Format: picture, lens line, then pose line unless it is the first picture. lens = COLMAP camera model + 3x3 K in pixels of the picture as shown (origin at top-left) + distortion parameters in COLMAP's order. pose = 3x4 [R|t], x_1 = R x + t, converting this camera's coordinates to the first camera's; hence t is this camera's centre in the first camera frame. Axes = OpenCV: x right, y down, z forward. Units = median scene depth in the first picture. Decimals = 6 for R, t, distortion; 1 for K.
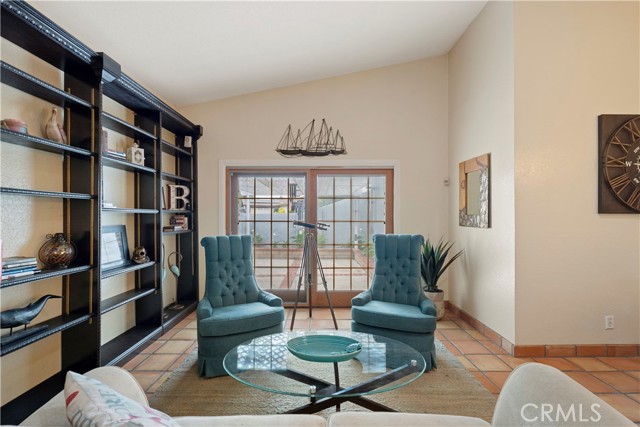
lens RADIAL K [[283.9, 0, 321.0], [0, 283.9, 215.7], [0, 0, 1]] dist [-0.005568, 0.000843]
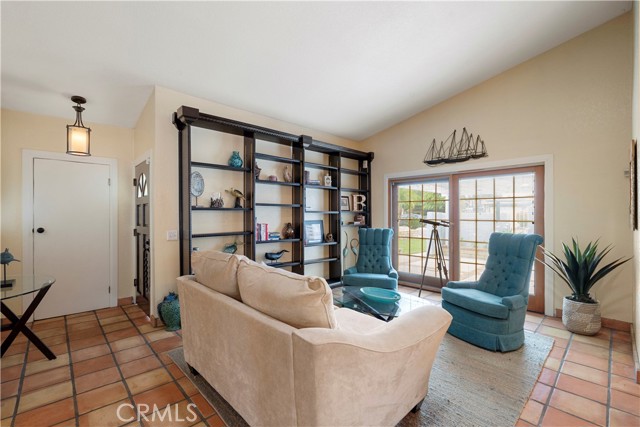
lens RADIAL K [[283.9, 0, 318.5], [0, 283.9, 214.7], [0, 0, 1]] dist [-0.005568, 0.000843]
pose [[0.686164, 0.000397, -0.727447, 0.443899], [-0.002474, 0.999995, -0.001789, 0.002226], [0.727442, 0.003027, 0.686162, -0.183283]]
